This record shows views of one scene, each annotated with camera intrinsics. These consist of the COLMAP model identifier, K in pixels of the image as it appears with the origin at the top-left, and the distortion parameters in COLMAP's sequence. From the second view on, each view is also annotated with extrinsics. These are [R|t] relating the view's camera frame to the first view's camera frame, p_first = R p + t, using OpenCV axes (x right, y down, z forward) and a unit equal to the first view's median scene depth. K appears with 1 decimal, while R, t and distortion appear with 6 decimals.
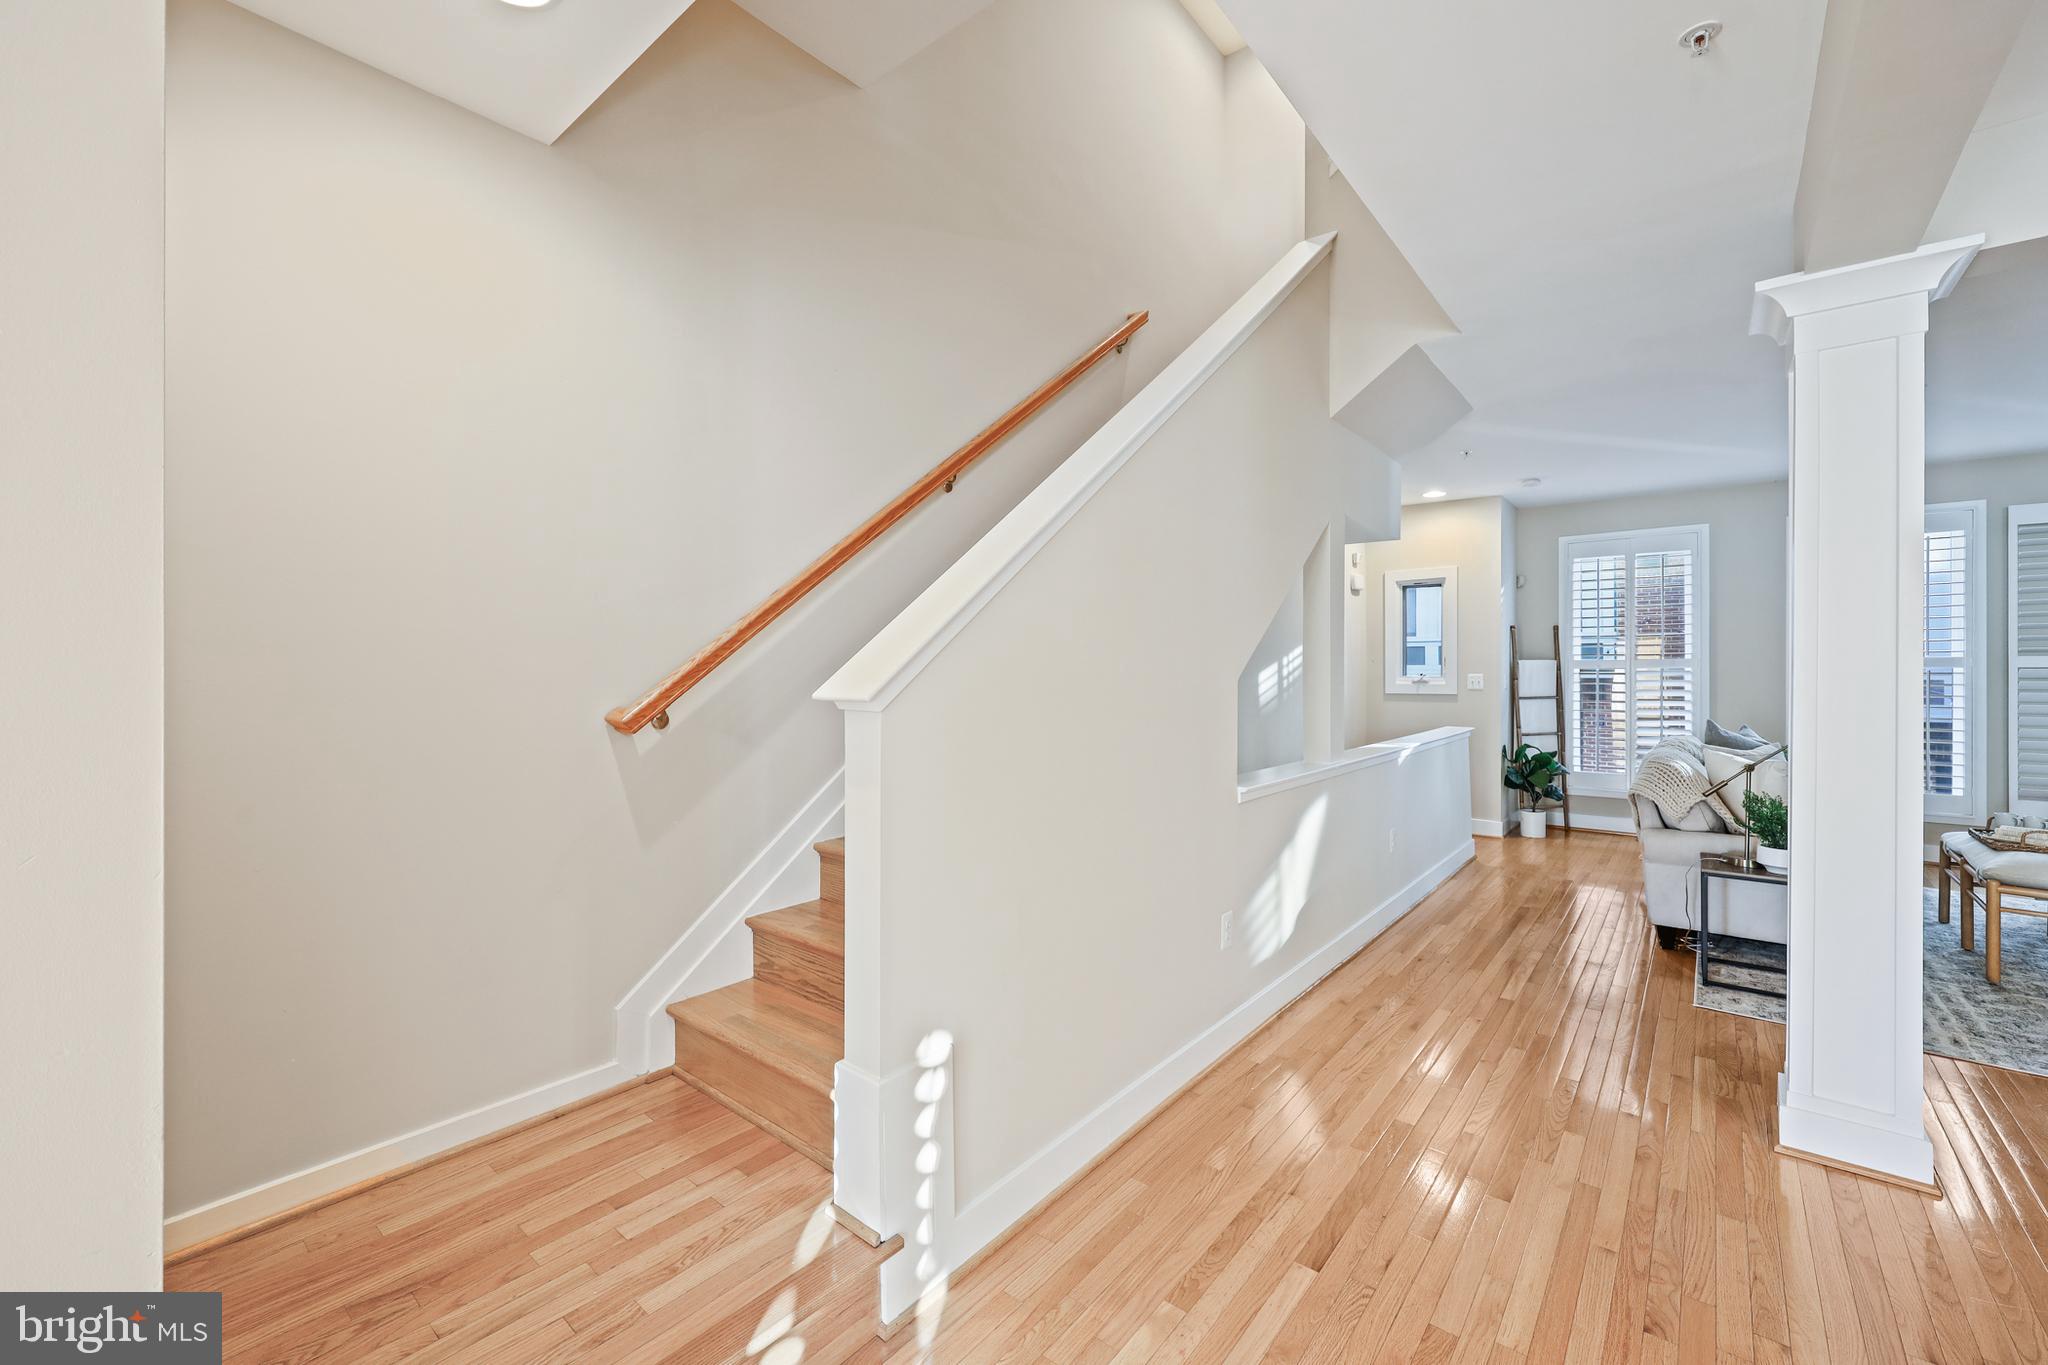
lens RADIAL K [[834.3, 0, 1023.9], [0, 834.3, 671.7], [0, 0, 1]] dist [-0.003515, -0.000706]
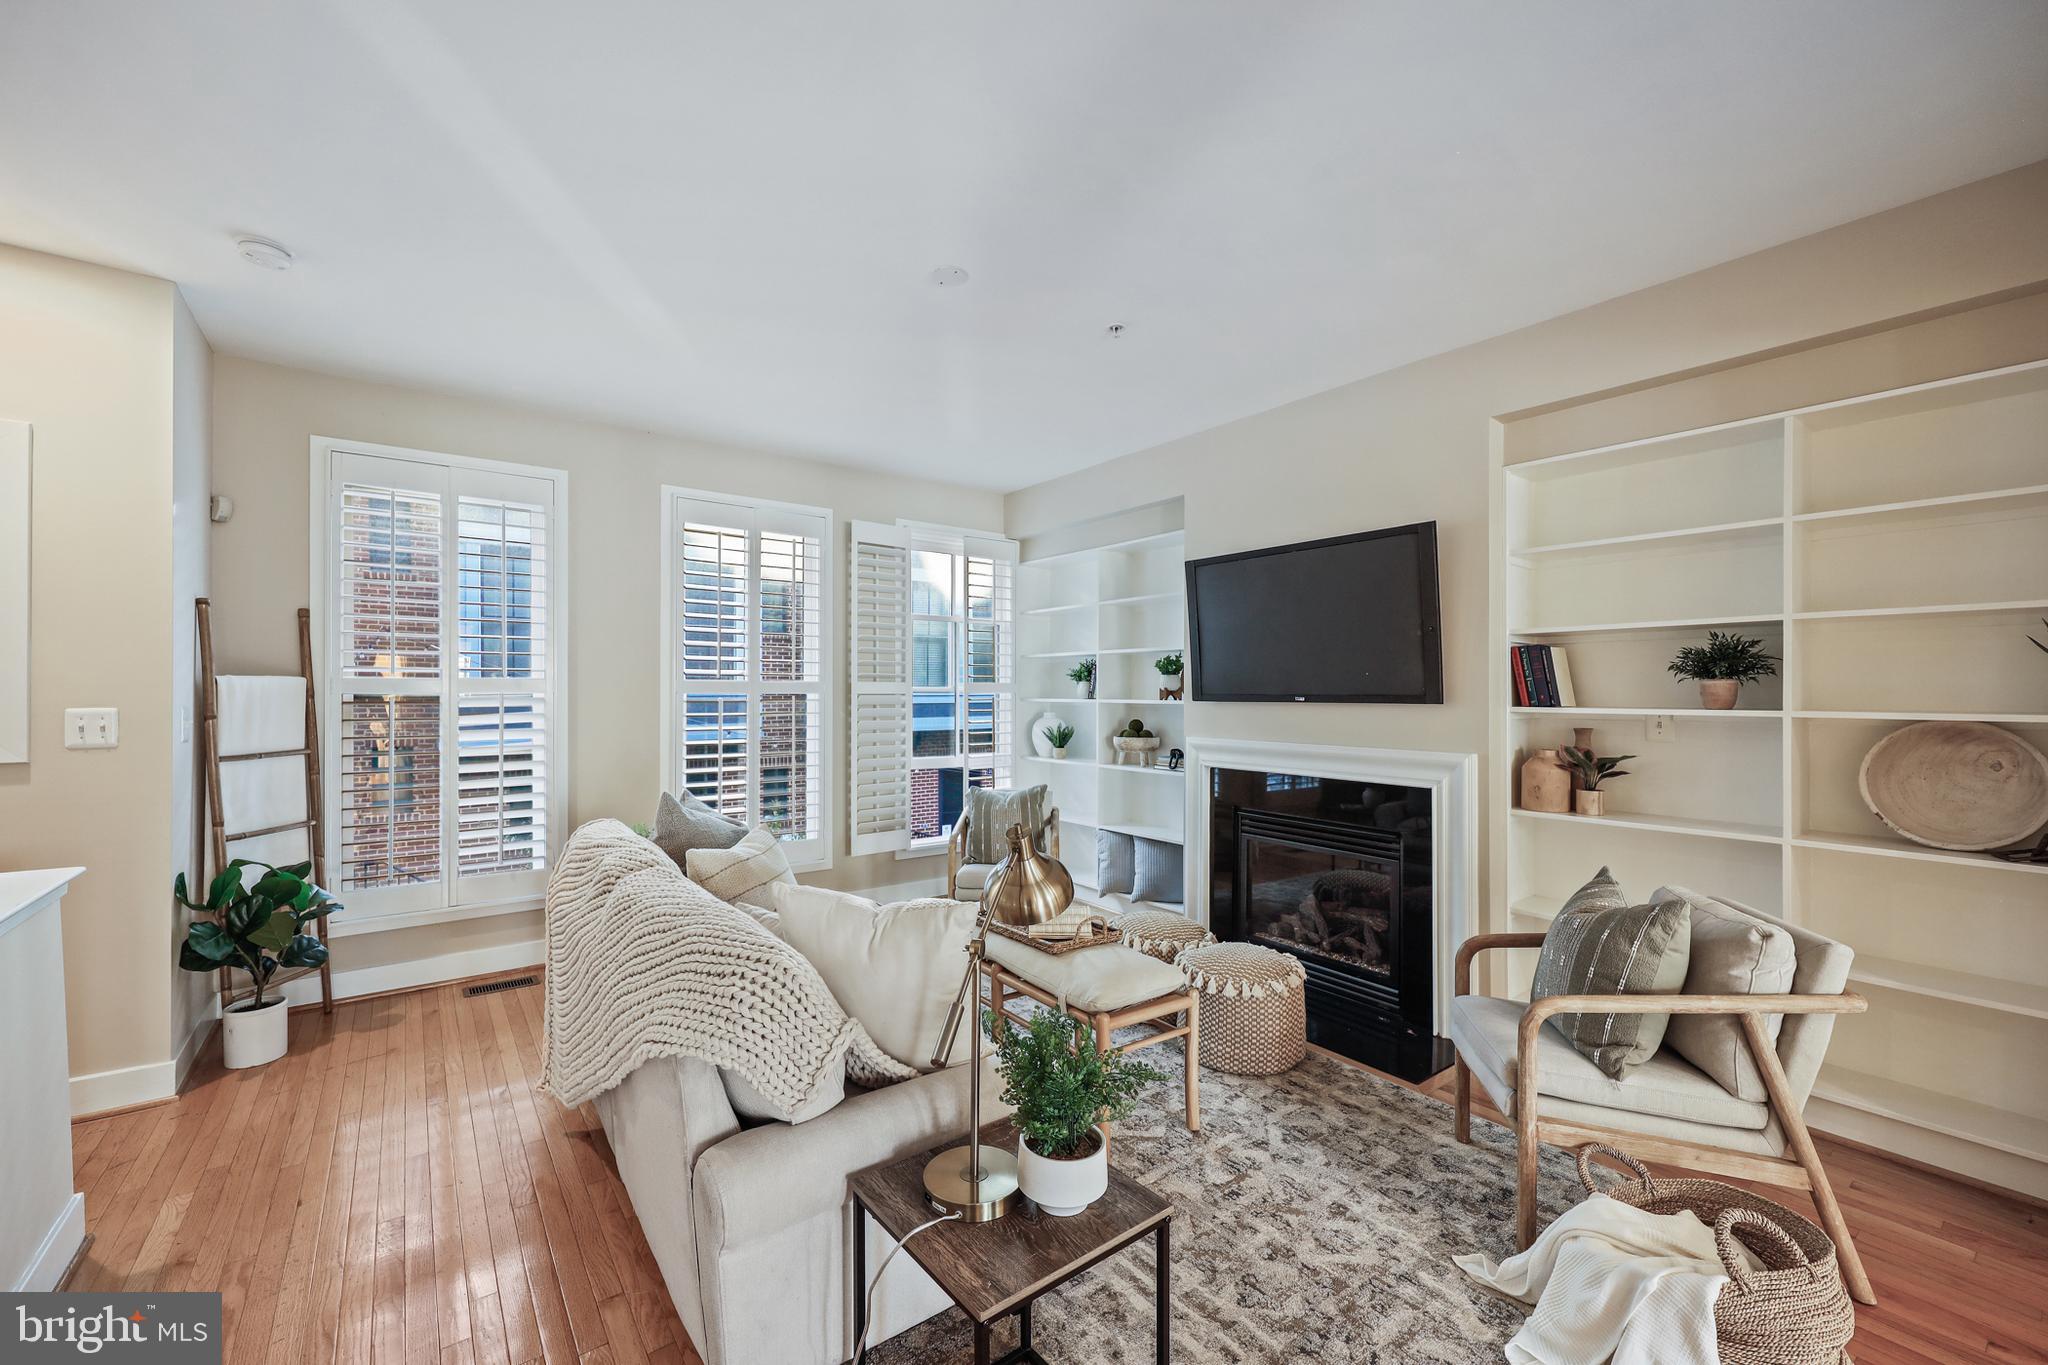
lens RADIAL K [[834.3, 0, 1021.0], [0, 834.3, 689.4], [0, 0, 1]] dist [-0.003515, -0.000706]
pose [[0.238952, 0.004896, 0.971019, 0.263413], [0.001136, 0.999985, -0.005321, -0.003450], [-0.971031, 0.002374, 0.238943, 0.475499]]
